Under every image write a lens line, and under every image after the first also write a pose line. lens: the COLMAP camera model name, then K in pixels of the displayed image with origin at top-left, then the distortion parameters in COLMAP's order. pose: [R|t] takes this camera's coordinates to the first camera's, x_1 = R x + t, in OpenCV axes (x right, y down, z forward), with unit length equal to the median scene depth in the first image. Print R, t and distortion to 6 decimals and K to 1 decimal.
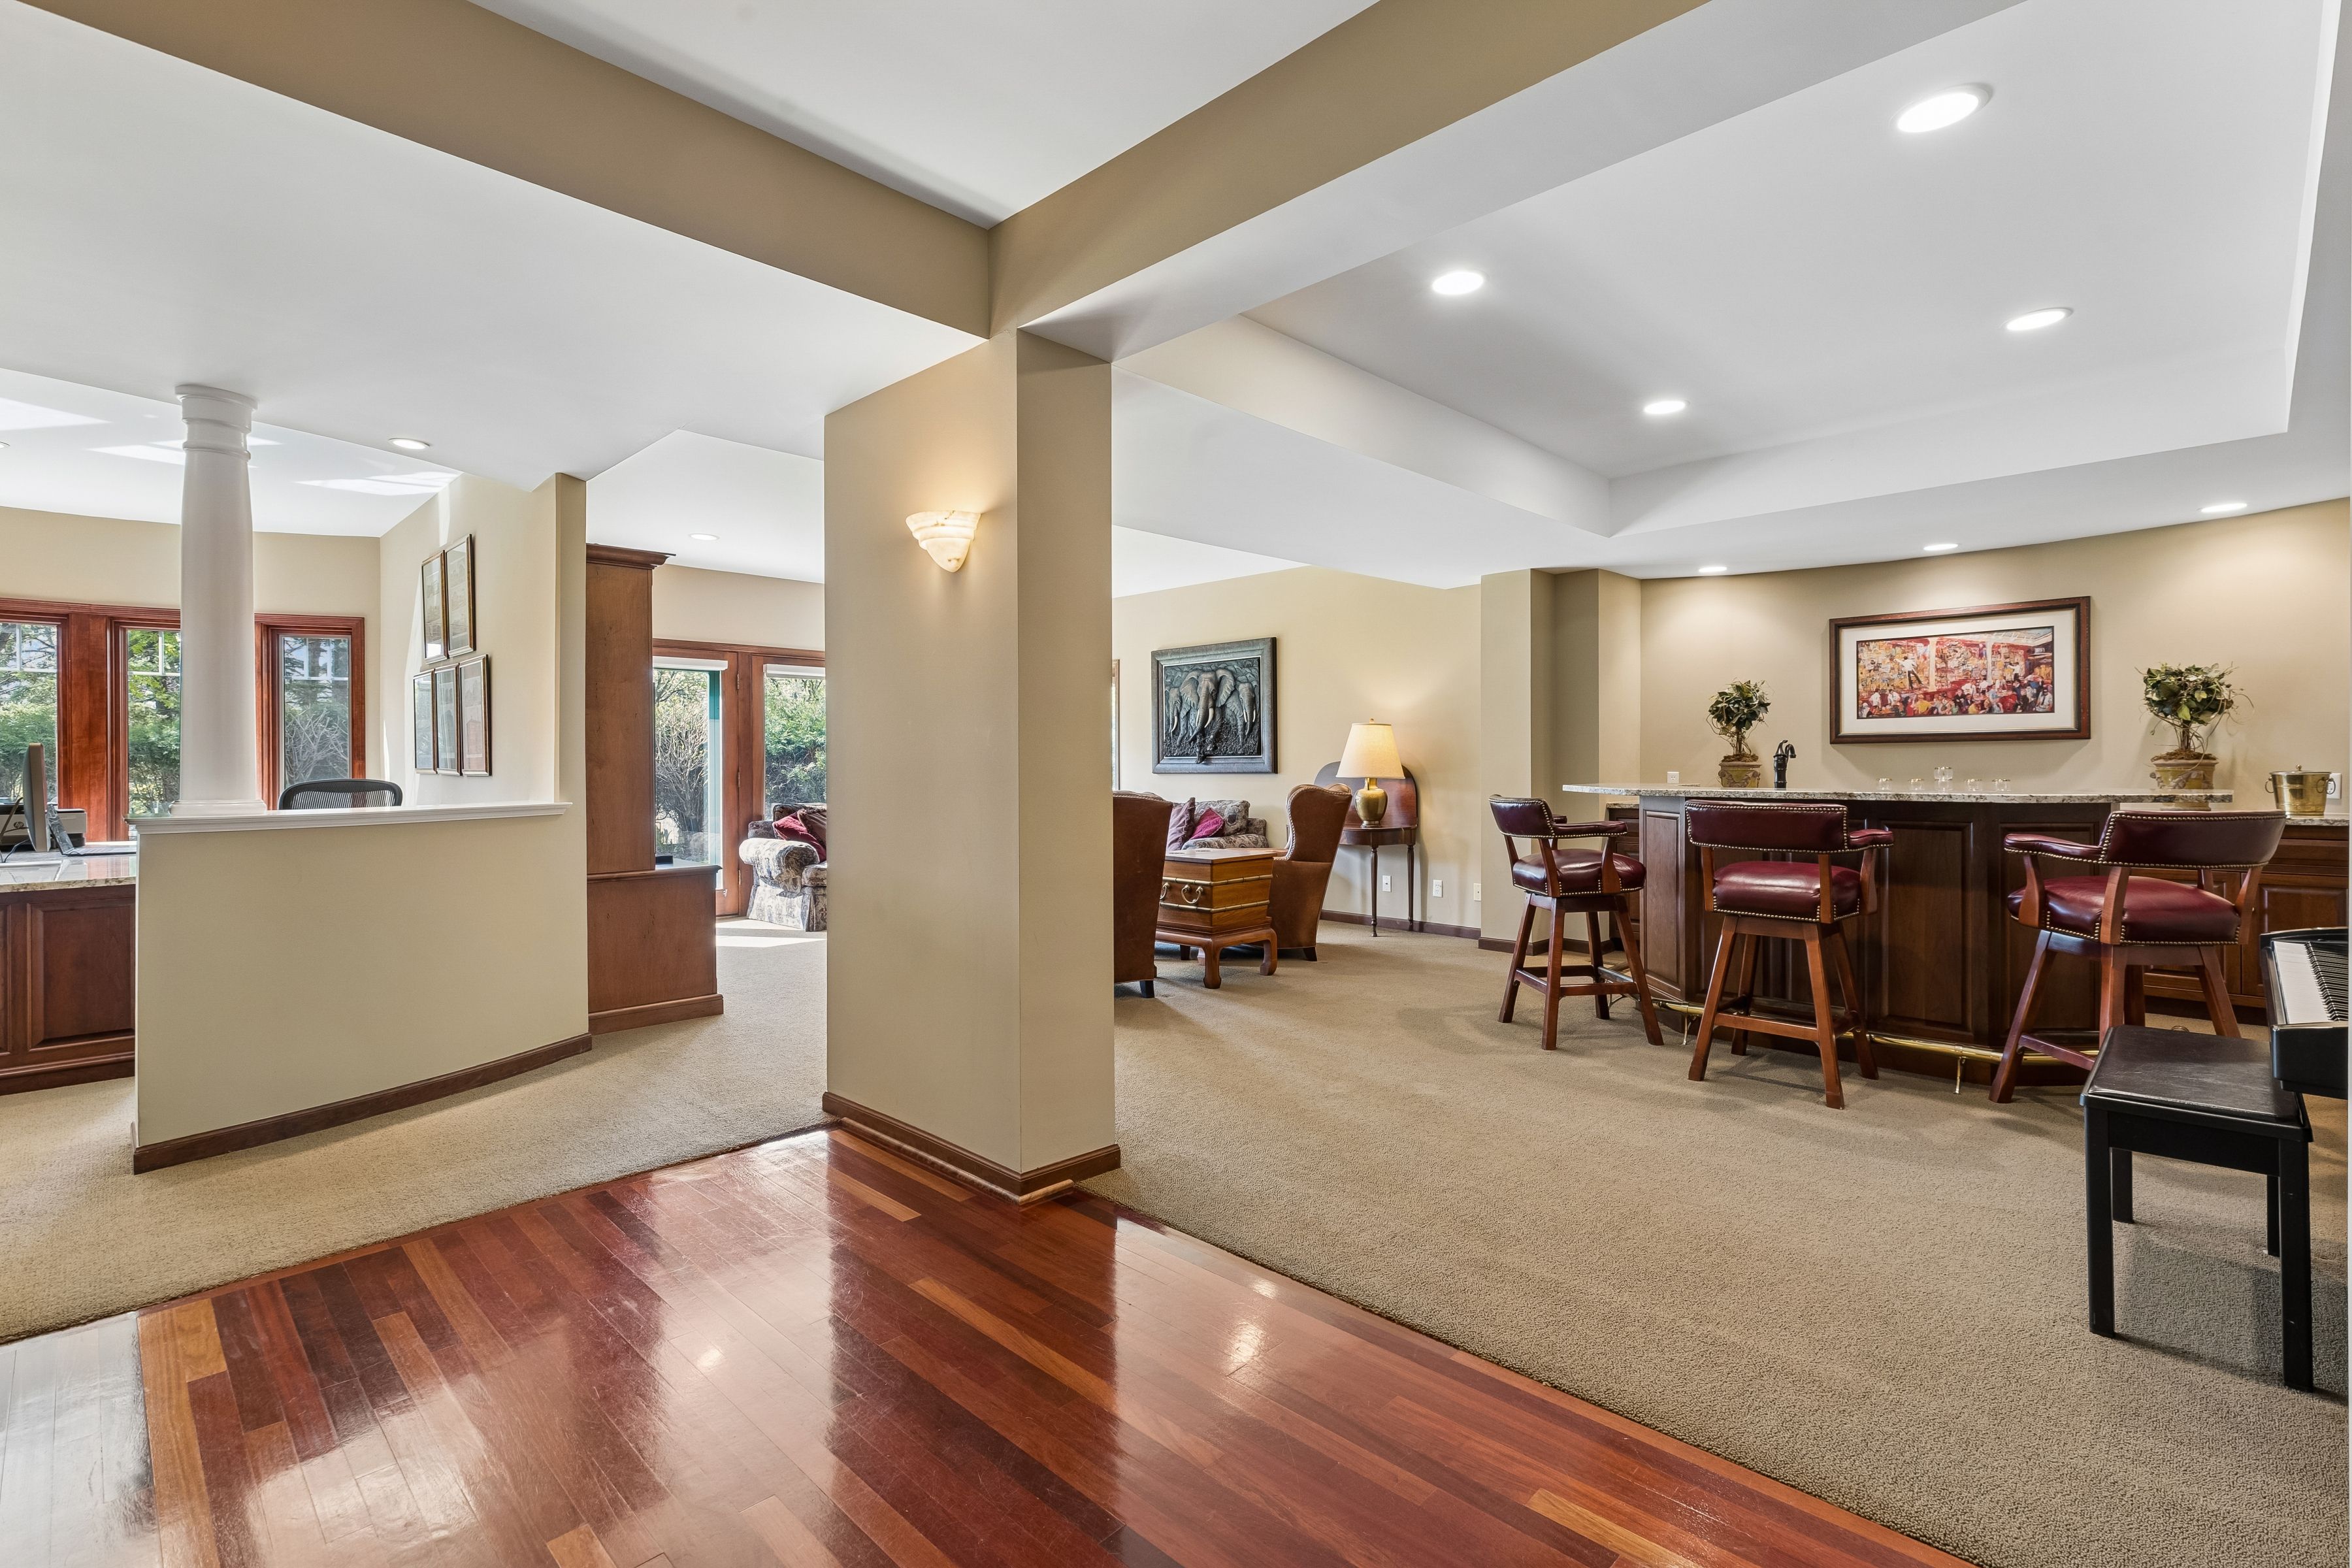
lens RADIAL K [[1069.1, 0, 1190.6], [0, 1069.1, 768.8], [0, 0, 1]] dist [0.001890, -0.000523]
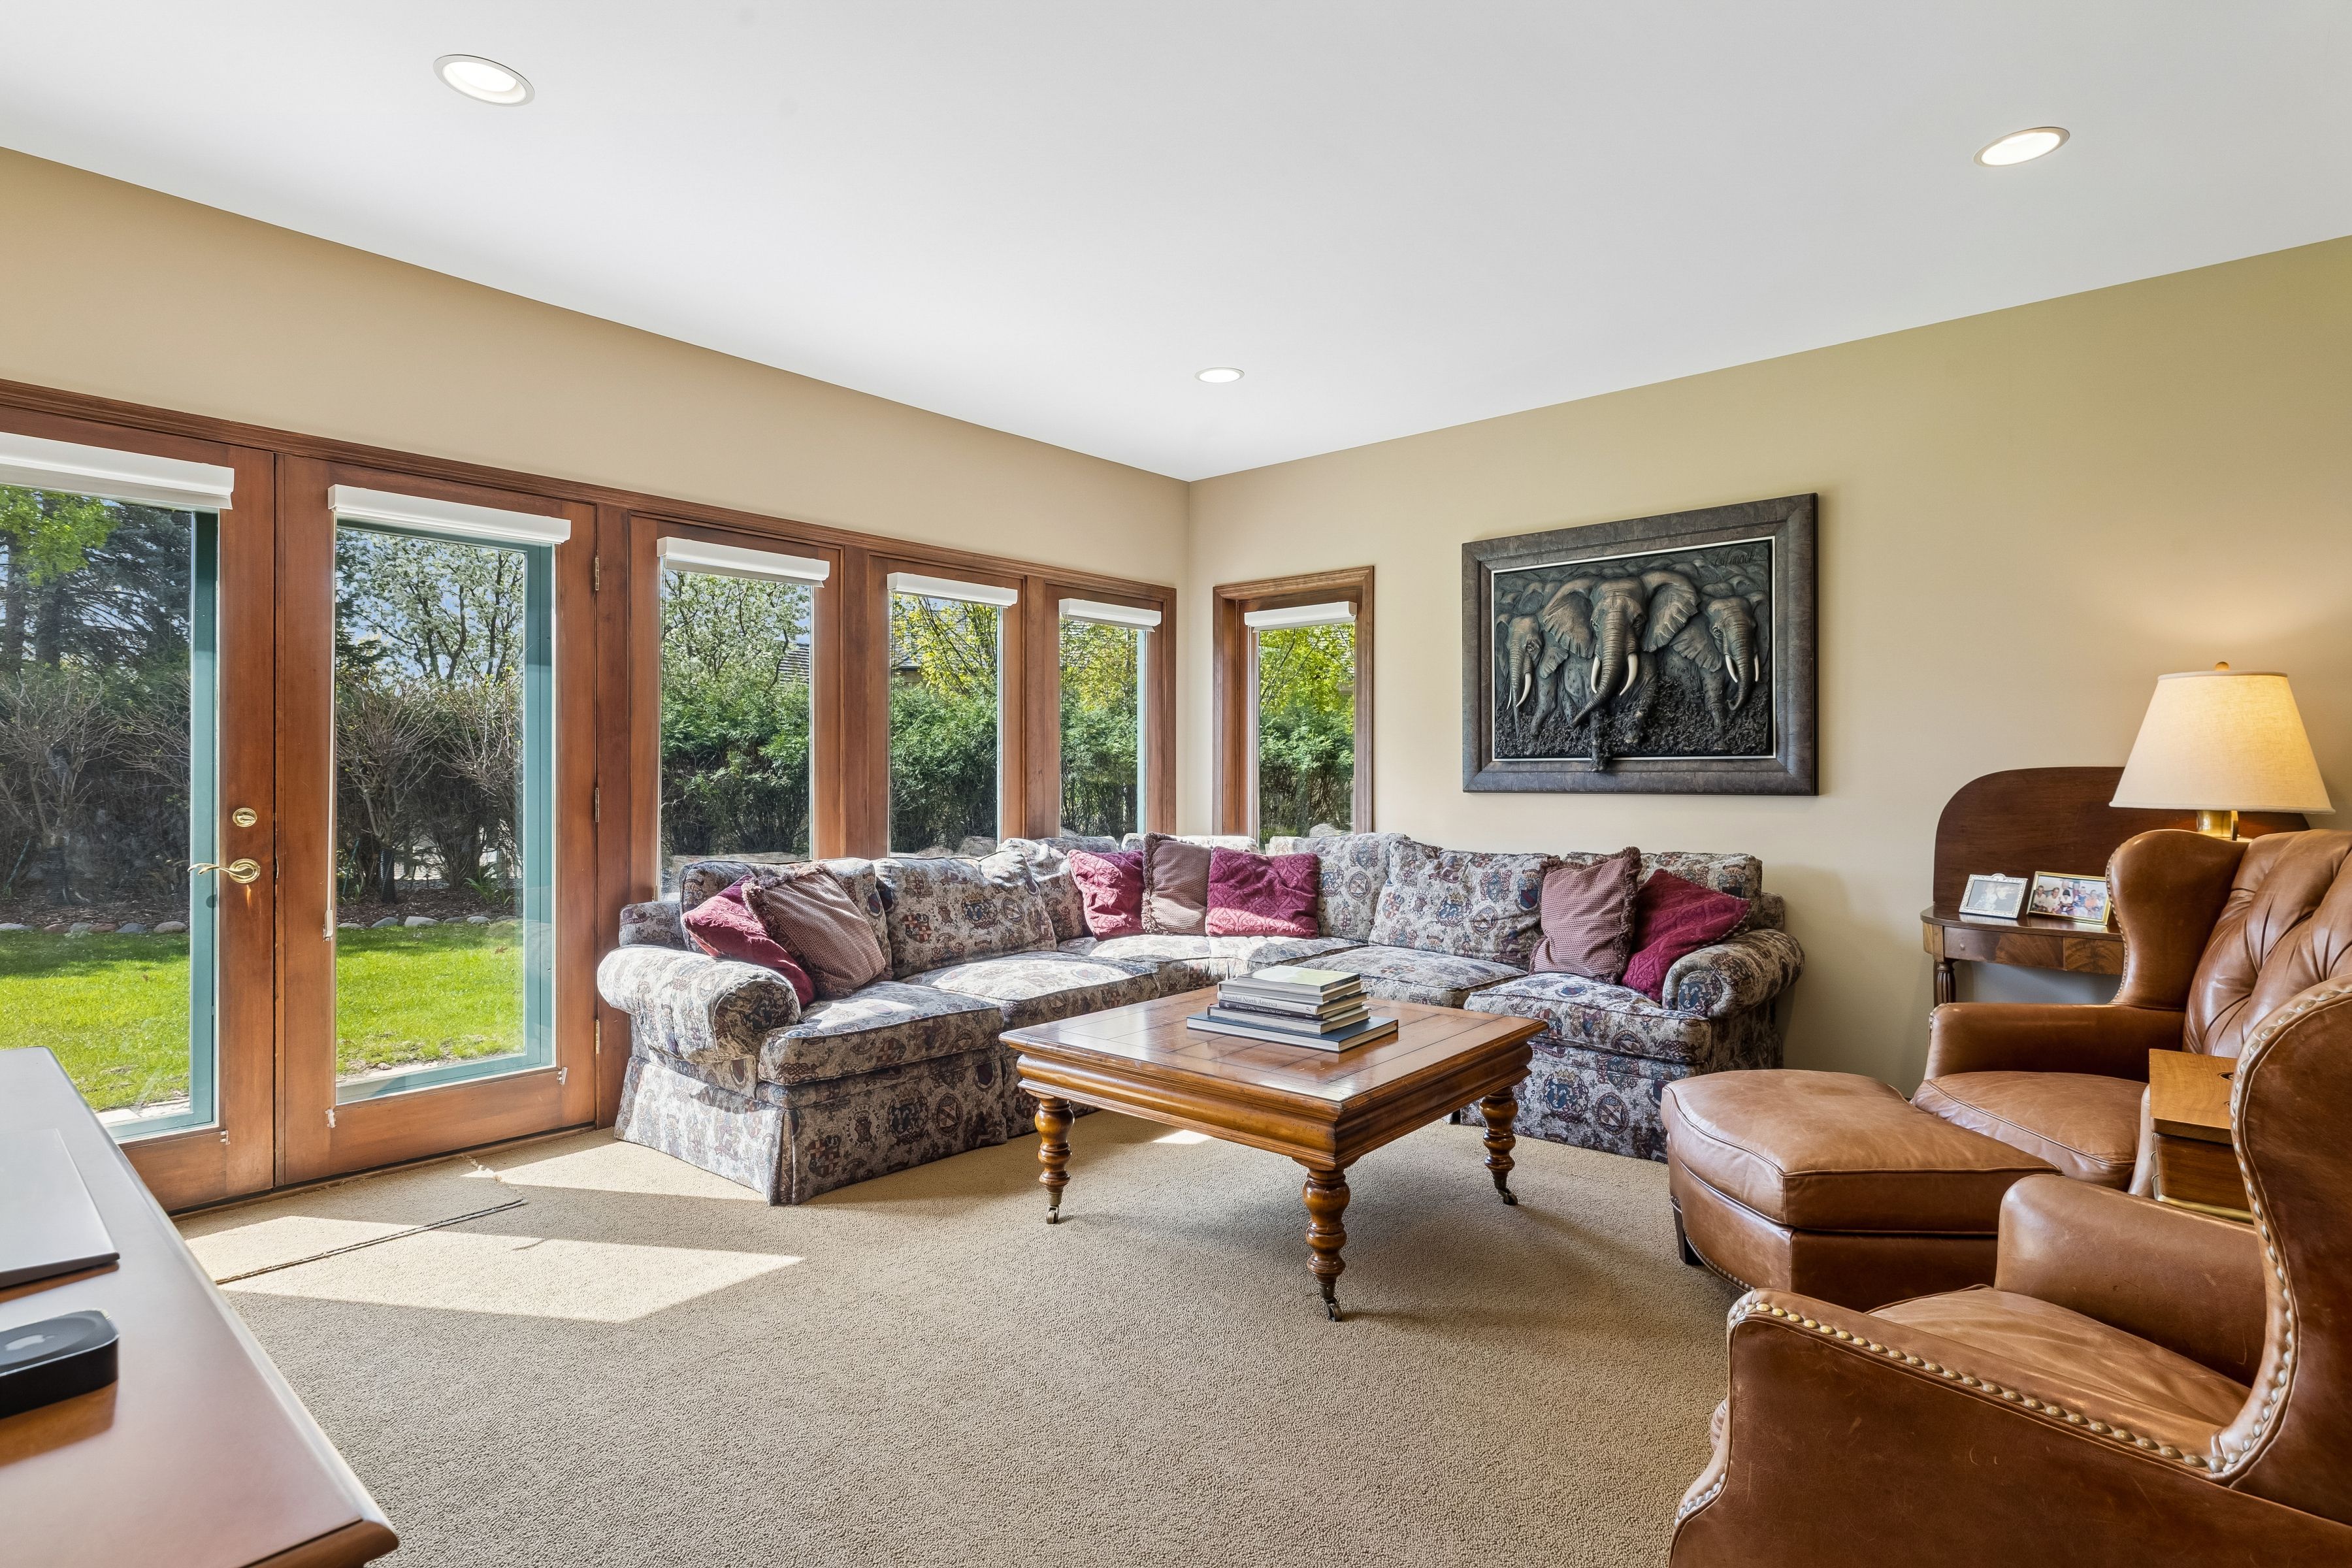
lens RADIAL K [[1180.8, 0, 1195.0], [0, 1180.8, 774.3], [0, 0, 1]] dist [-0.001411, 0.000518]
pose [[0.998390, 0.003872, 0.056593, -0.277454], [-0.003749, 0.999990, -0.002268, -0.003053], [-0.056601, 0.002052, 0.998395, 0.678575]]
